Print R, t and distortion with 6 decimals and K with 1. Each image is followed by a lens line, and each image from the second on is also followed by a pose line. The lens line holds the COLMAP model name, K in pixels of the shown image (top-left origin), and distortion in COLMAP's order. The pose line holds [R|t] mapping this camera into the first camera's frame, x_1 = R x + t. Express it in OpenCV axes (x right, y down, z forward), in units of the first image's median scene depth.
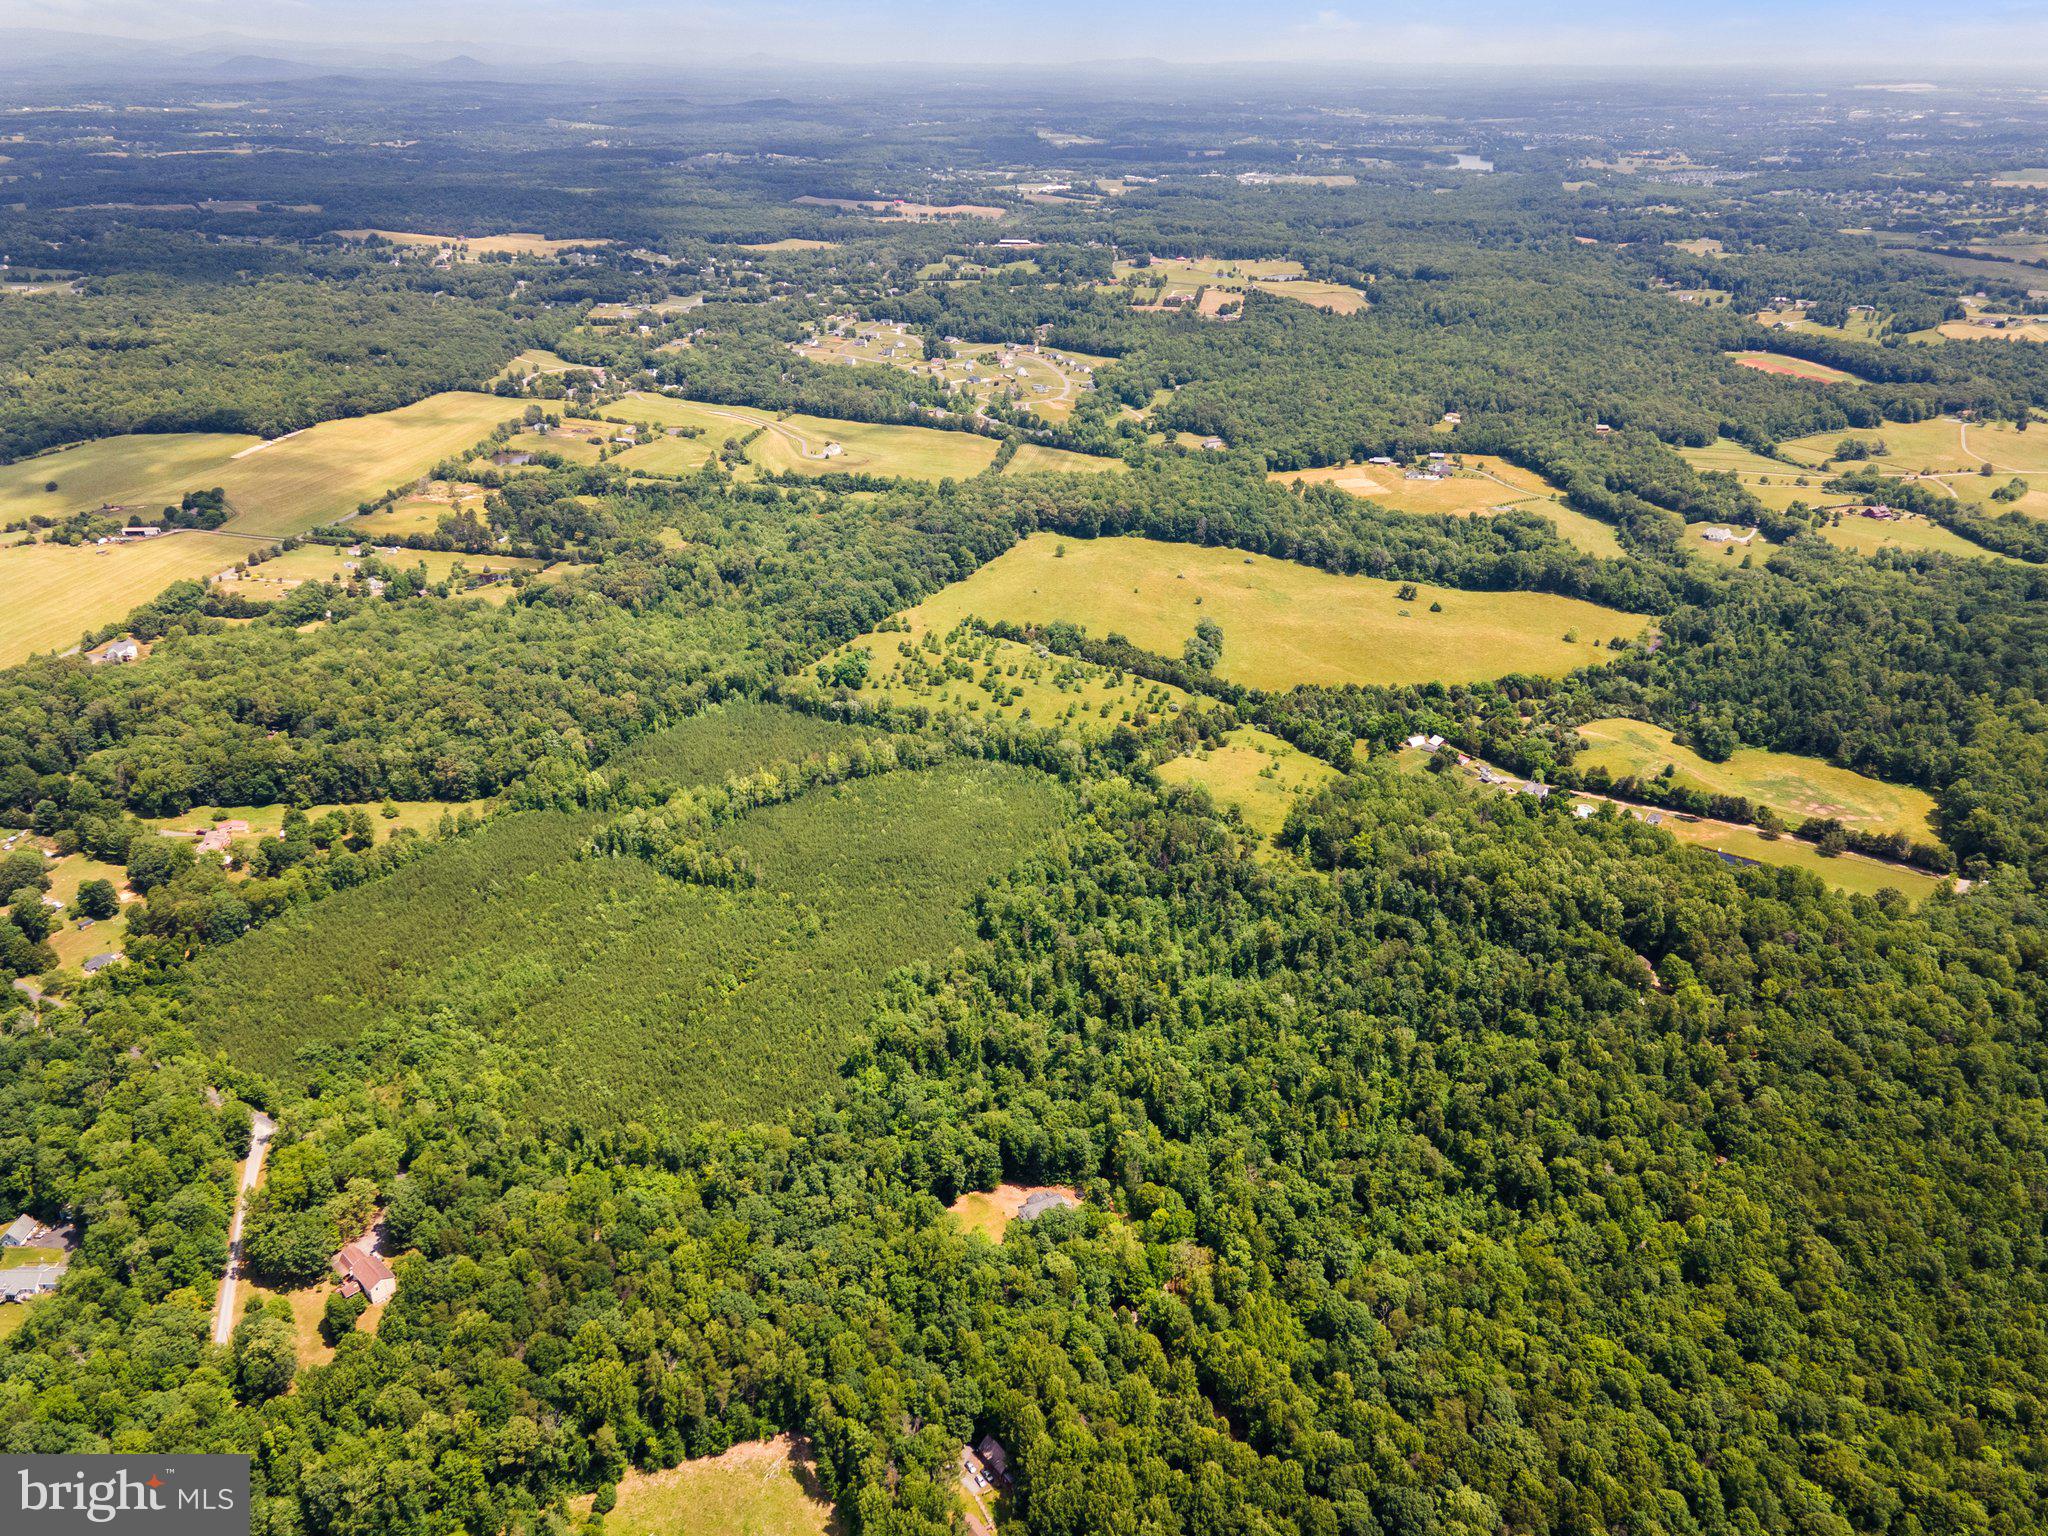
lens RADIAL K [[1492.5, 0, 1024.0], [0, 1492.5, 768.0], [0, 0, 1]] dist [0.020852, 0.036788]
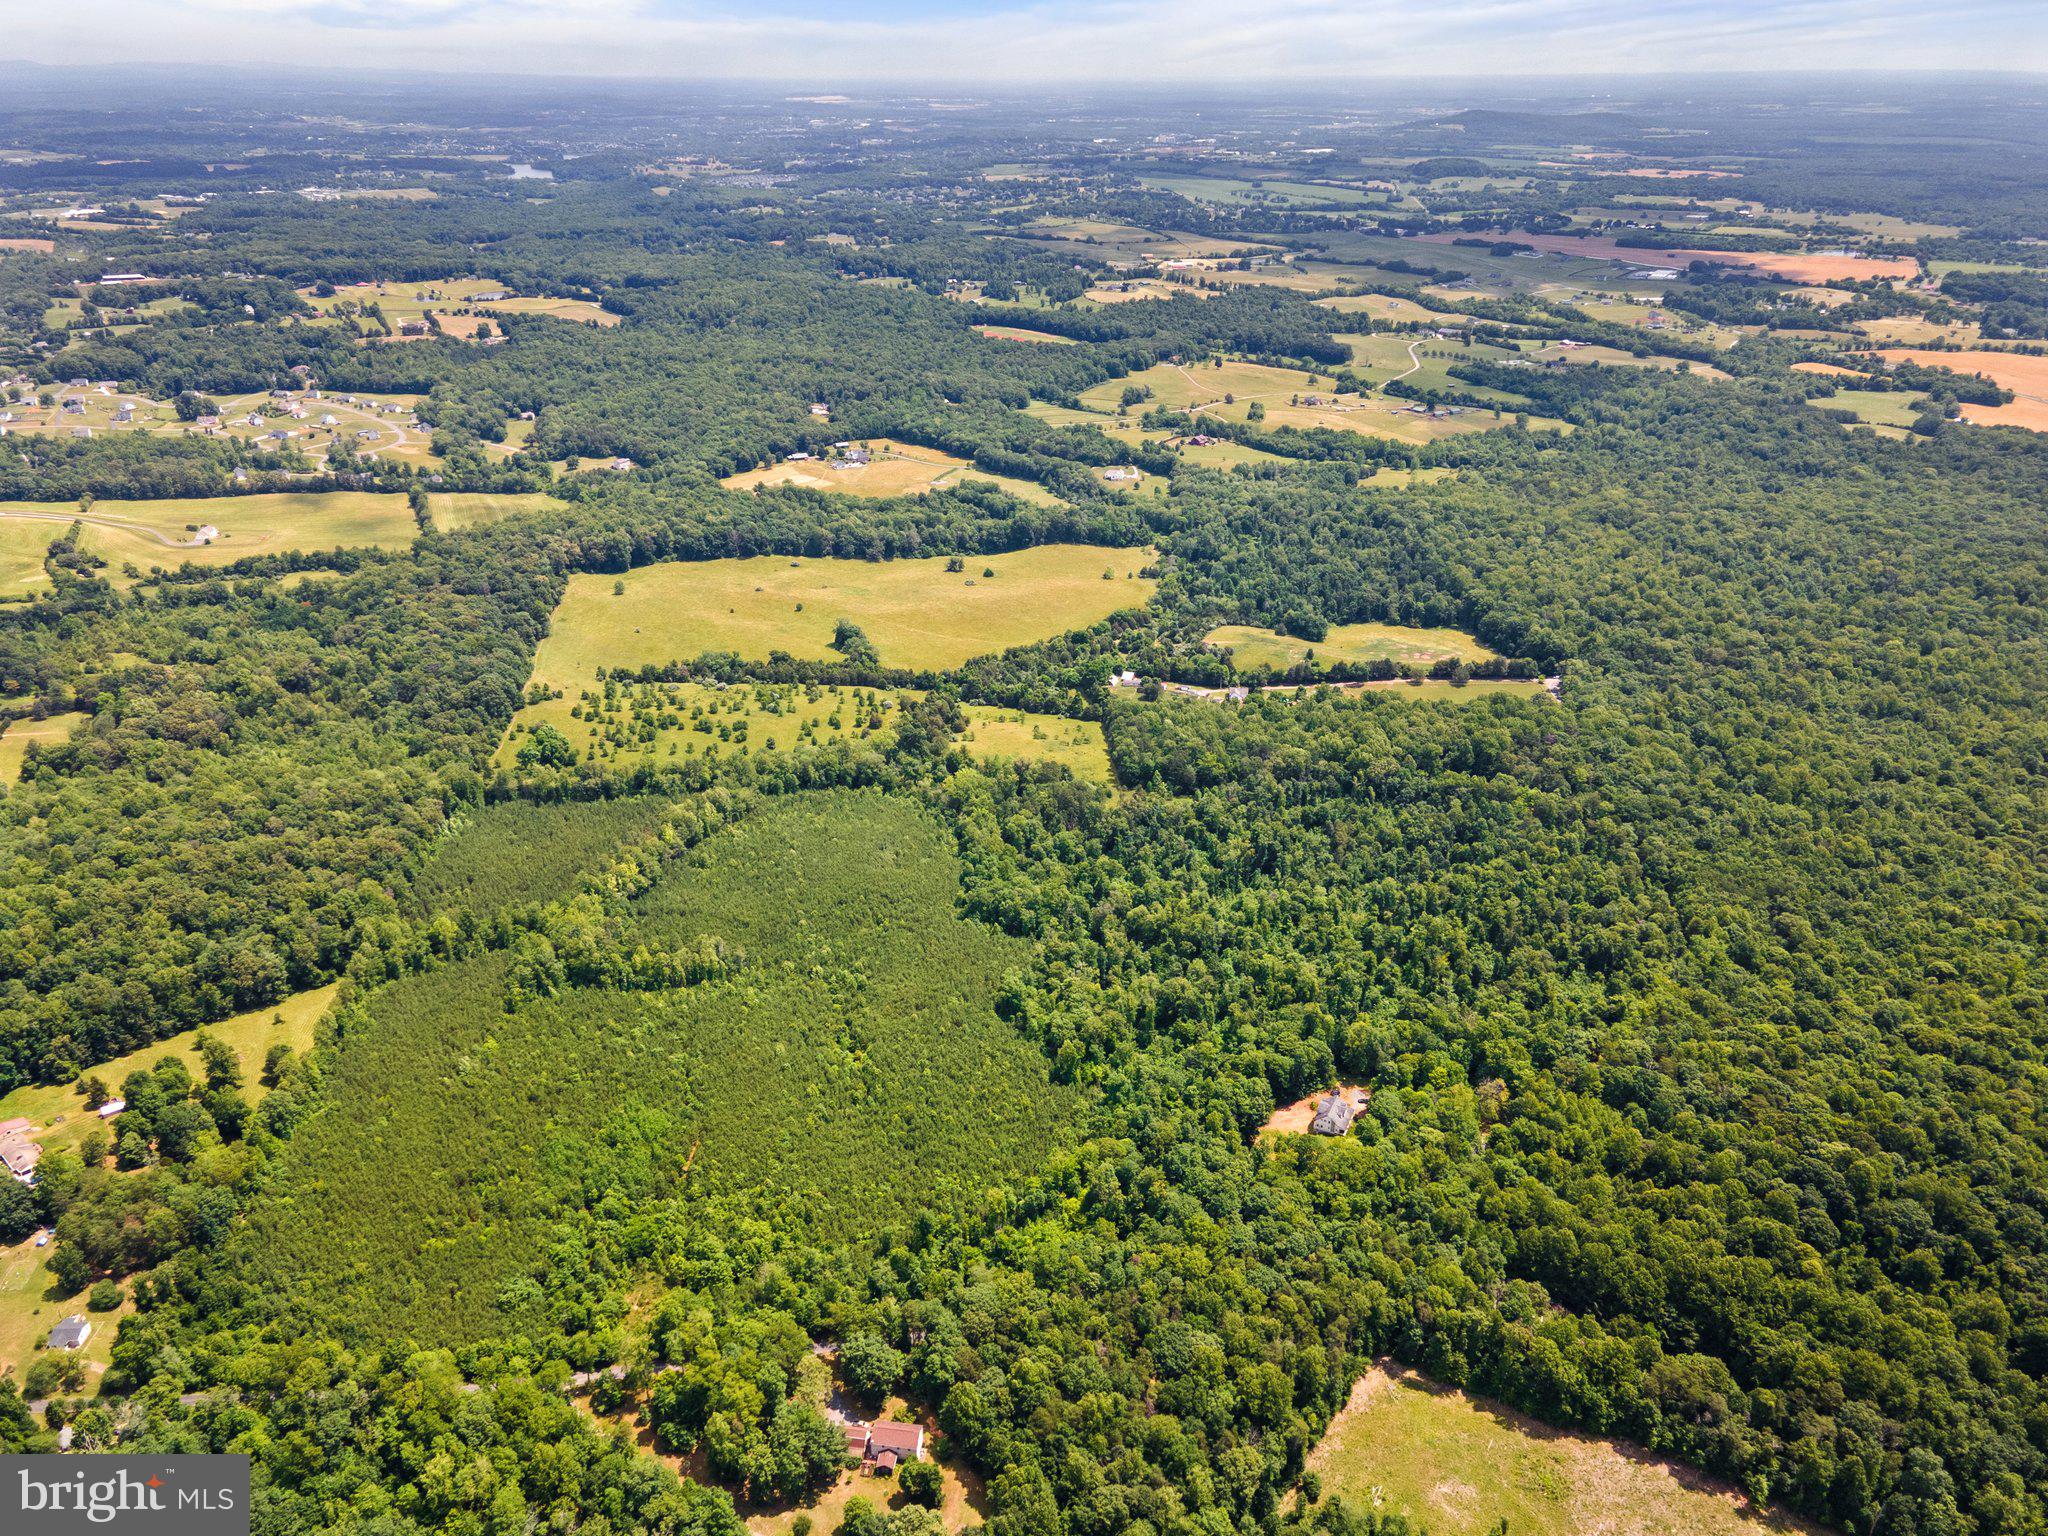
lens RADIAL K [[1492.5, 0, 1024.0], [0, 1492.5, 768.0], [0, 0, 1]] dist [0.020852, 0.036788]
pose [[0.815731, -0.250144, 0.521547, -0.283406], [0.252477, 0.965207, 0.068043, -0.034492], [-0.520421, 0.076174, 0.850505, 0.066287]]
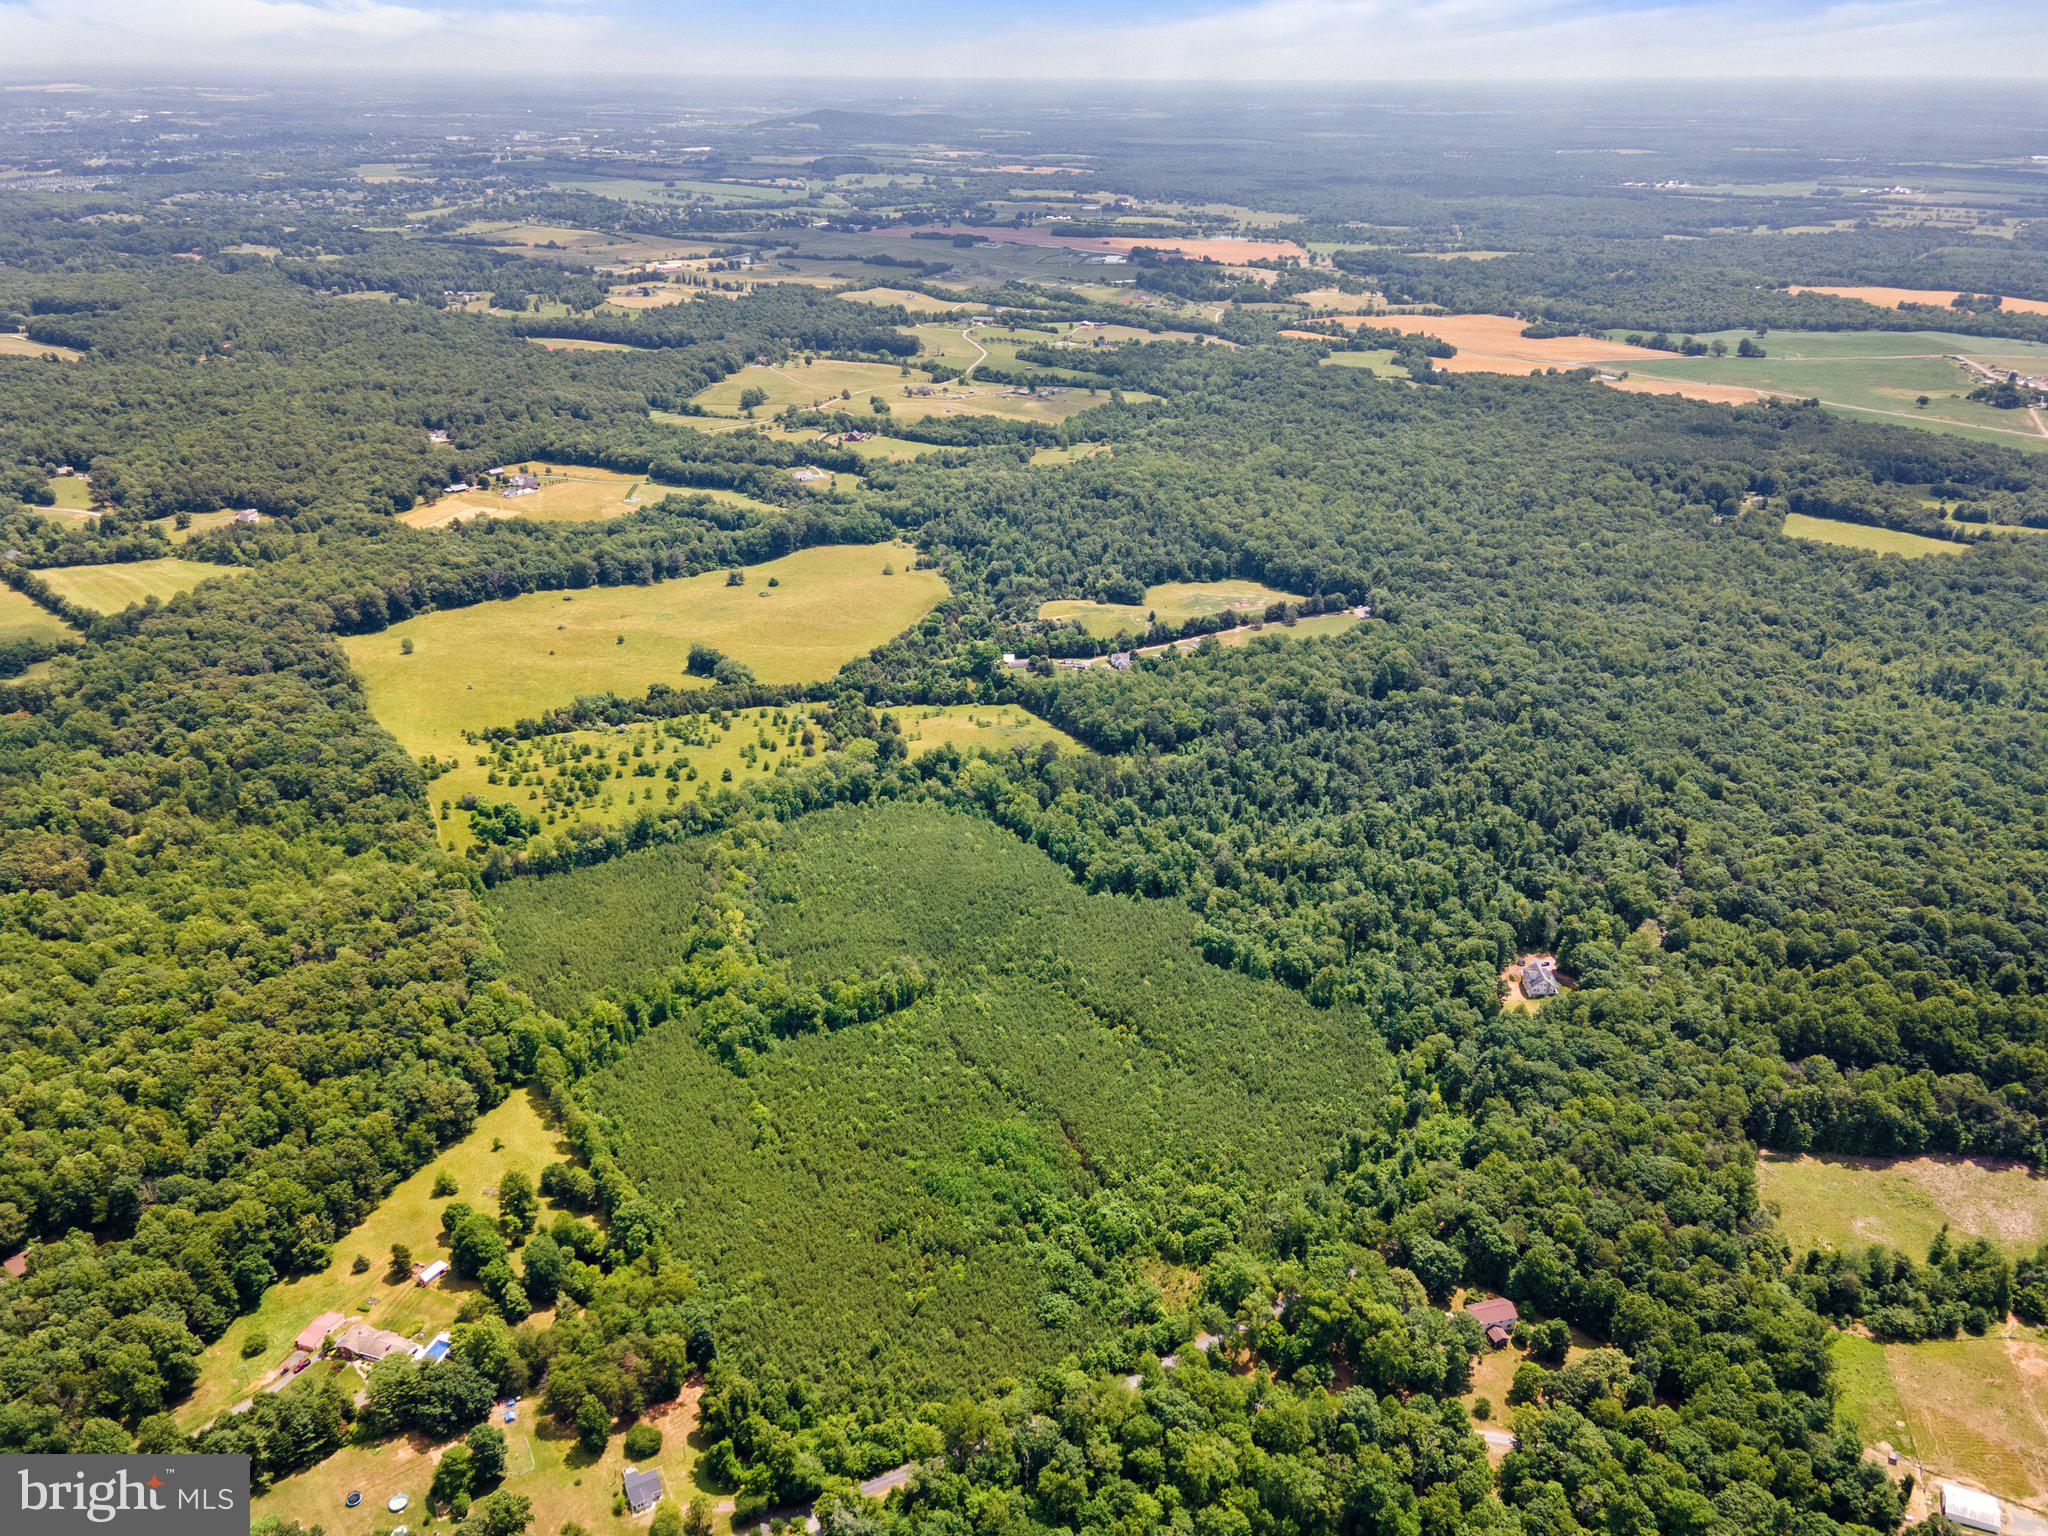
lens RADIAL K [[1492.5, 0, 1024.0], [0, 1492.5, 768.0], [0, 0, 1]] dist [0.020852, 0.036788]
pose [[0.514965, -0.365599, 0.775337, -0.471397], [0.365697, 0.911748, 0.187032, -0.111047], [-0.775291, 0.187223, 0.603217, 0.220896]]
